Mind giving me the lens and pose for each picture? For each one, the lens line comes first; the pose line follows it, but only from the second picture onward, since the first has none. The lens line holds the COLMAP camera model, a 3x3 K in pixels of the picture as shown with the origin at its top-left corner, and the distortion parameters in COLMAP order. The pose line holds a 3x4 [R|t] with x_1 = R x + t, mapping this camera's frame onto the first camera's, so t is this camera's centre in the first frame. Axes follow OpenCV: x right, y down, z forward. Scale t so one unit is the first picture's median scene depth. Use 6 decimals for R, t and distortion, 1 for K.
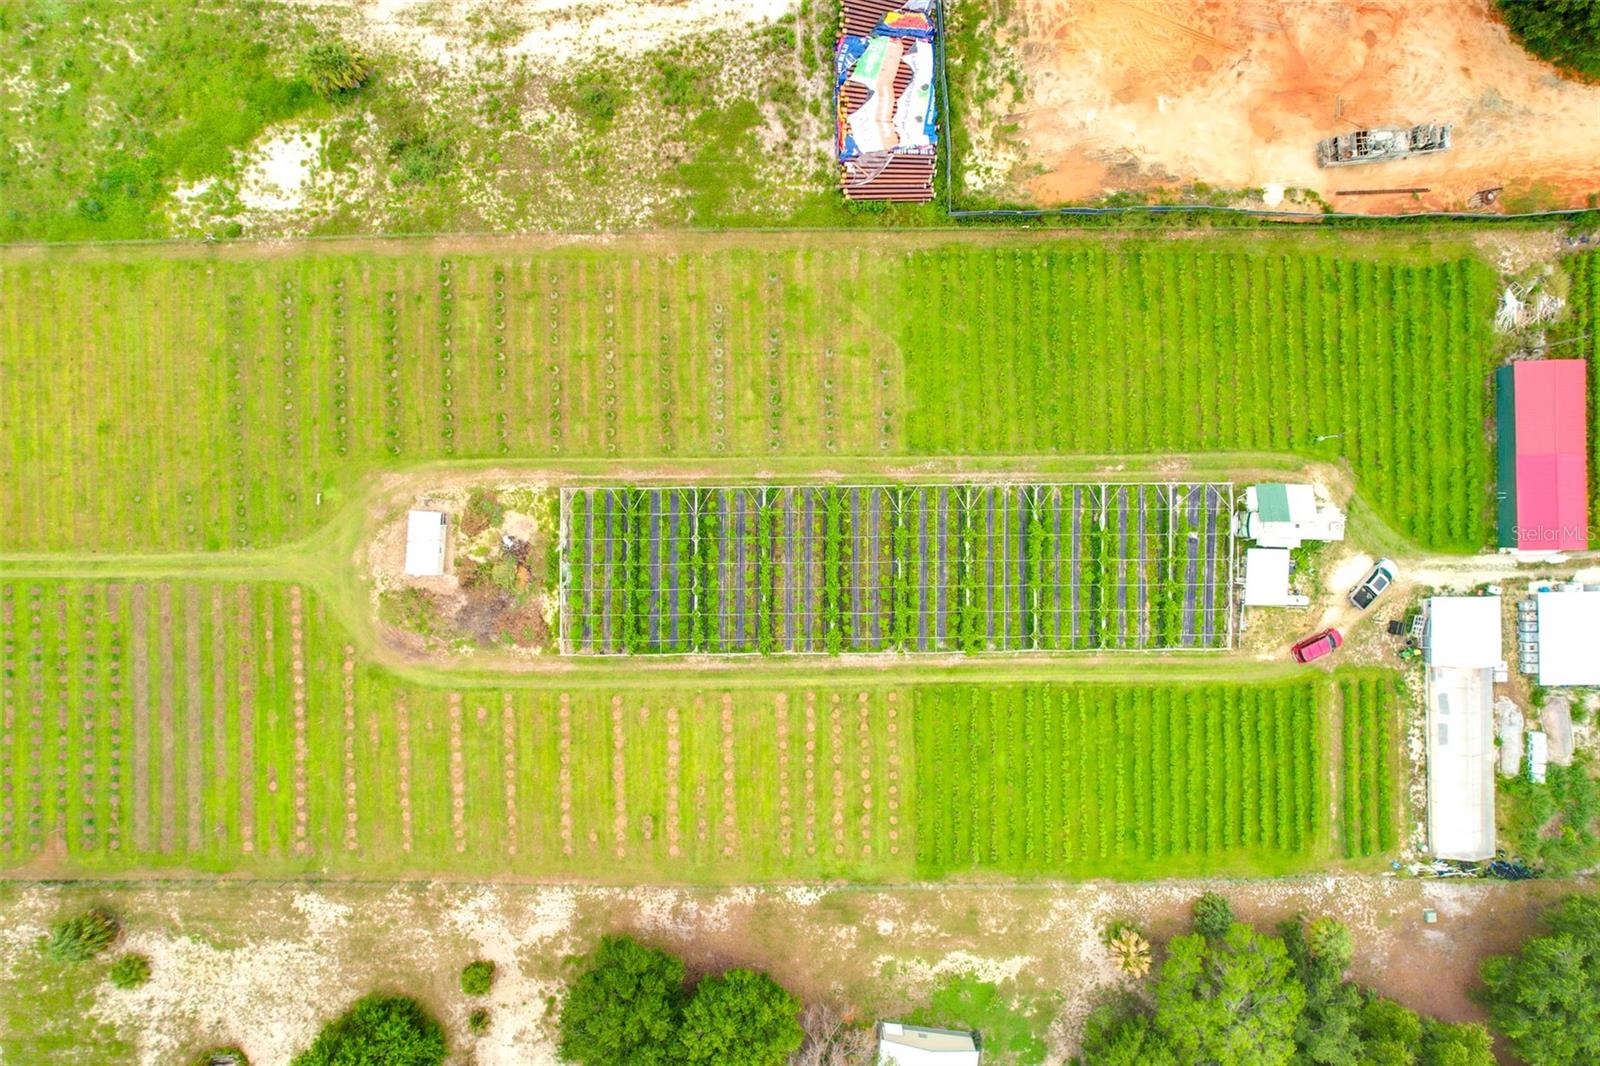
lens RADIAL K [[1025.8, 0, 808.5], [0, 1025.8, 532.6], [0, 0, 1]] dist [-0.078019, 0.071264]
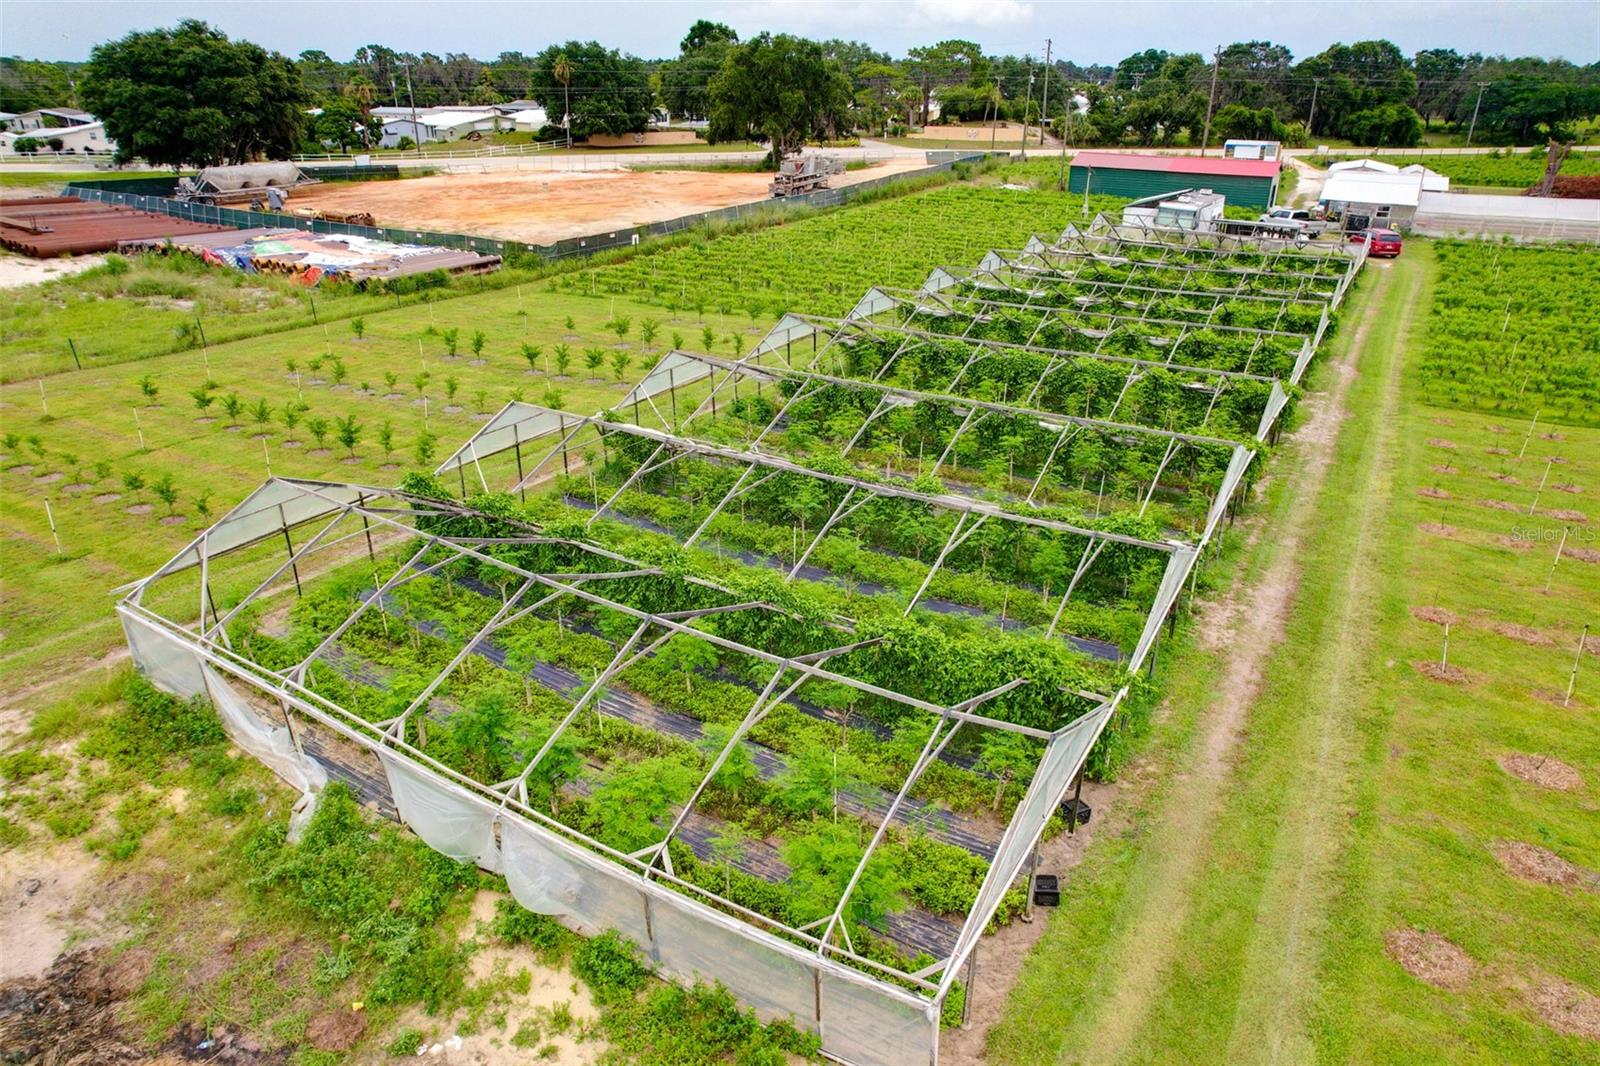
lens RADIAL K [[1025.8, 0, 800.0], [0, 1025.8, 525.7], [0, 0, 1]] dist [-0.078019, 0.071264]
pose [[0.521186, -0.342600, 0.781659, -0.310687], [0.853440, 0.211762, -0.476232, 0.144762], [-0.002369, 0.915304, 0.402756, 0.896360]]
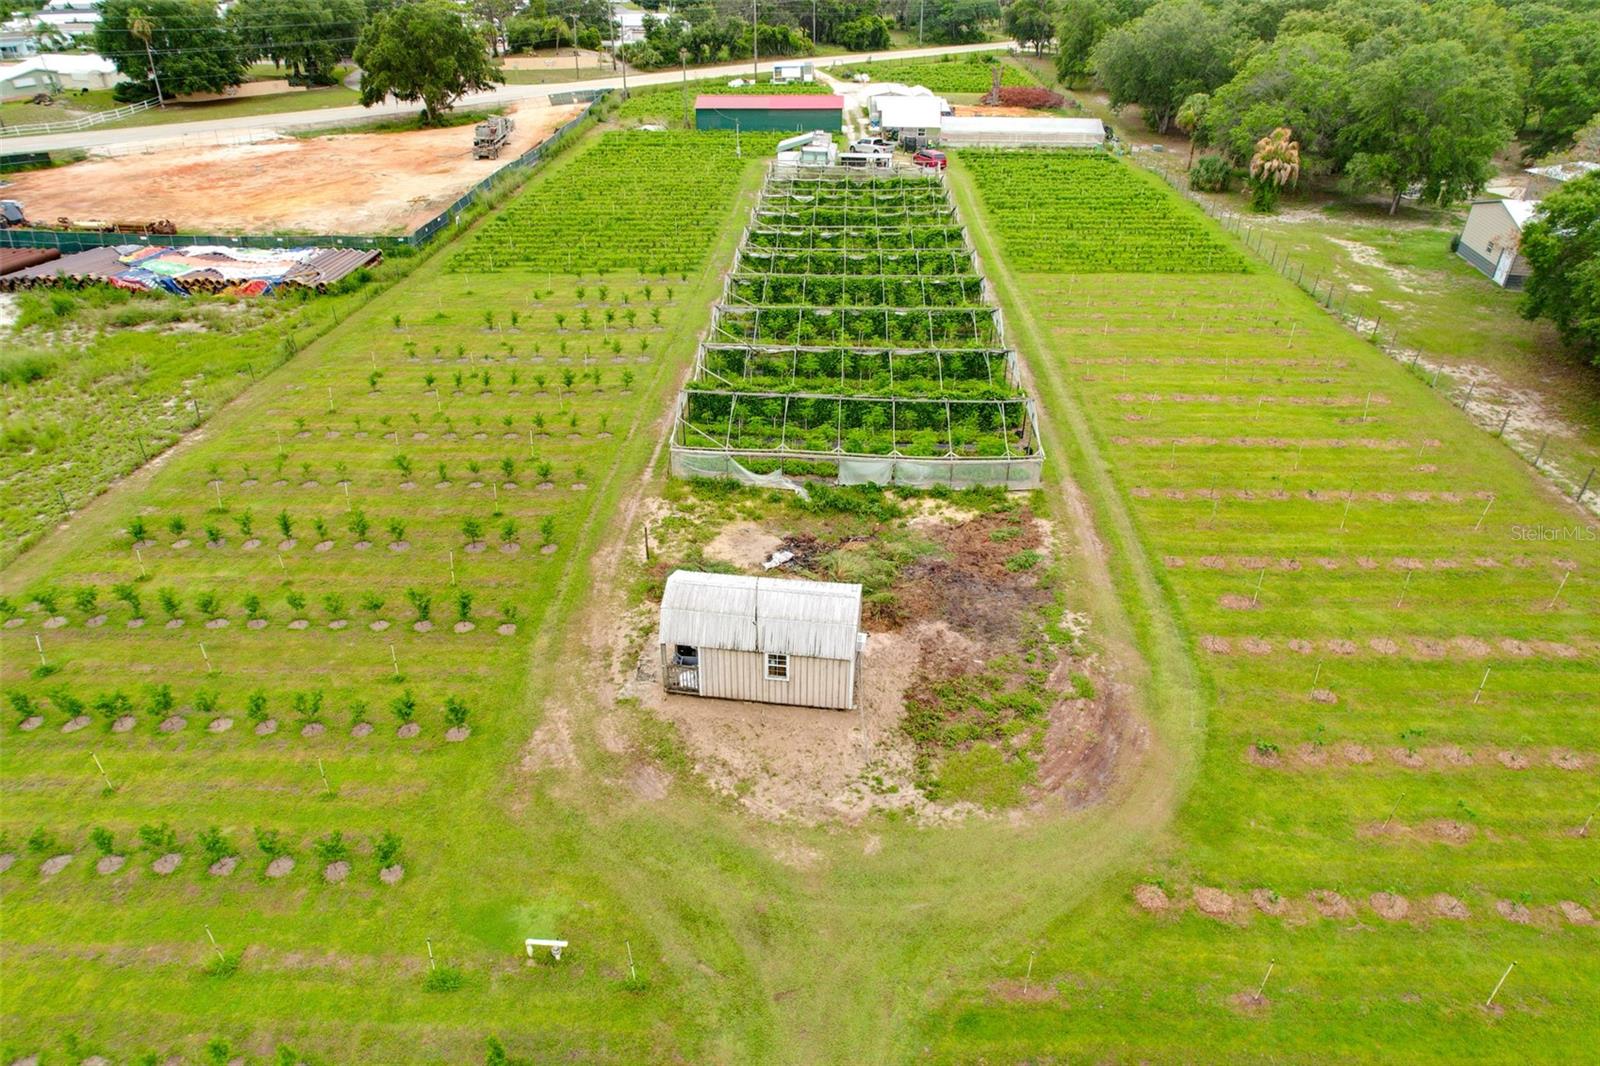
lens RADIAL K [[1025.8, 0, 799.6], [0, 1025.8, 523.1], [0, 0, 1]] dist [-0.078019, 0.071264]
pose [[0.054643, -0.500265, 0.864146, -0.634954], [0.998492, 0.022753, -0.049966, 0.036488], [0.005334, 0.865573, 0.500754, 0.788298]]
